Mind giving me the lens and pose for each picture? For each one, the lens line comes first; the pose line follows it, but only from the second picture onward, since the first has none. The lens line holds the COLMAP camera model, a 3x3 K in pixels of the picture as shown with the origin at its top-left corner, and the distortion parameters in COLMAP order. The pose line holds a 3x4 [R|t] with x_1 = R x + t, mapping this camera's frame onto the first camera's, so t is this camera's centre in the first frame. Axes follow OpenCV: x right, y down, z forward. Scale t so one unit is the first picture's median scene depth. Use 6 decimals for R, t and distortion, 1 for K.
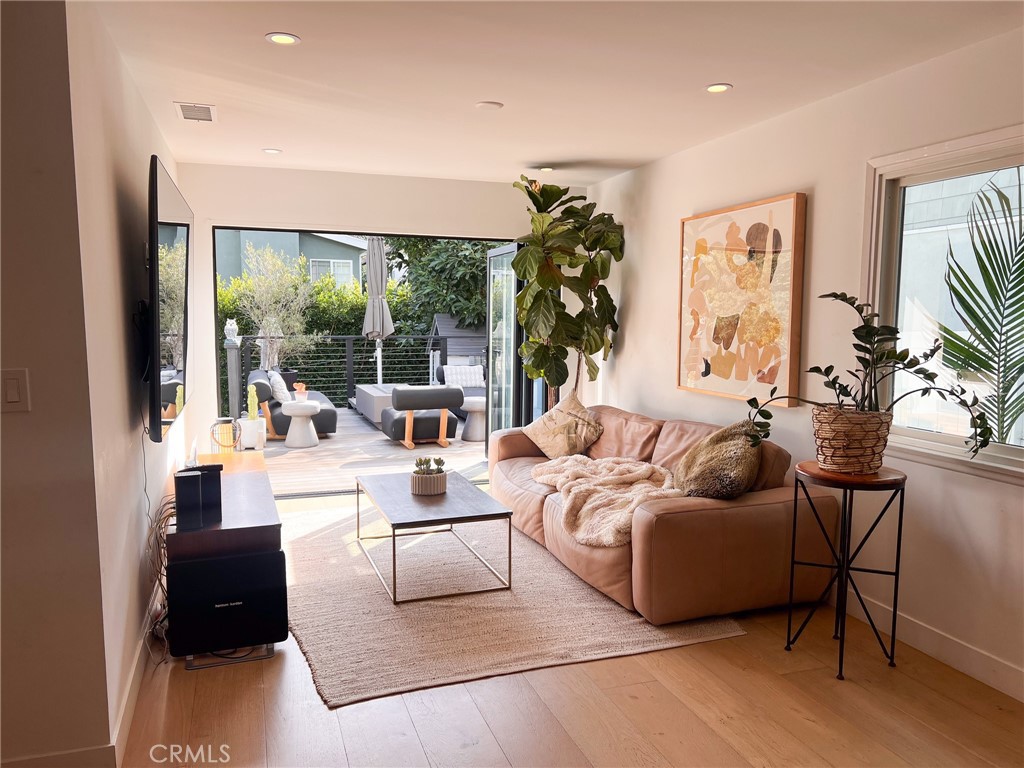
lens RADIAL K [[773.4, 0, 527.5], [0, 773.4, 391.0], [0, 0, 1]] dist [0.061386, -0.059907]
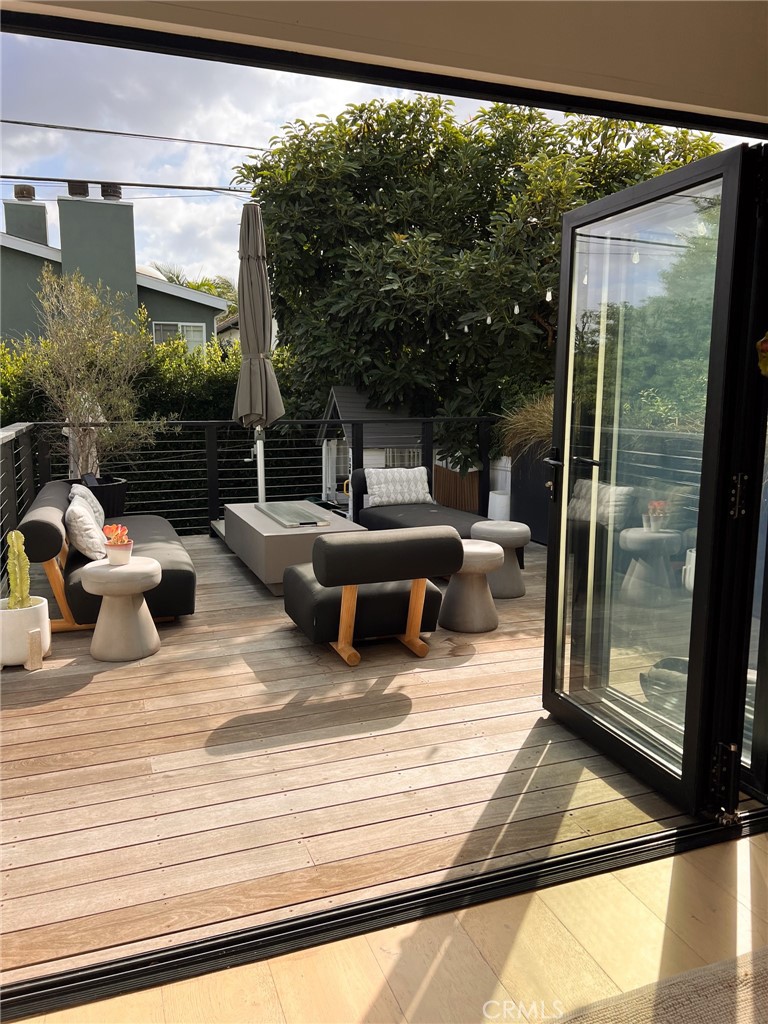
lens RADIAL K [[773.4, 0, 375.1], [0, 773.4, 509.7], [0, 0, 1]] dist [0.061386, -0.059907]
pose [[0.999962, -0.006878, -0.005323, -0.101358], [0.007133, 0.998752, 0.049430, -0.031854], [0.004976, -0.049466, 0.998763, 0.400901]]
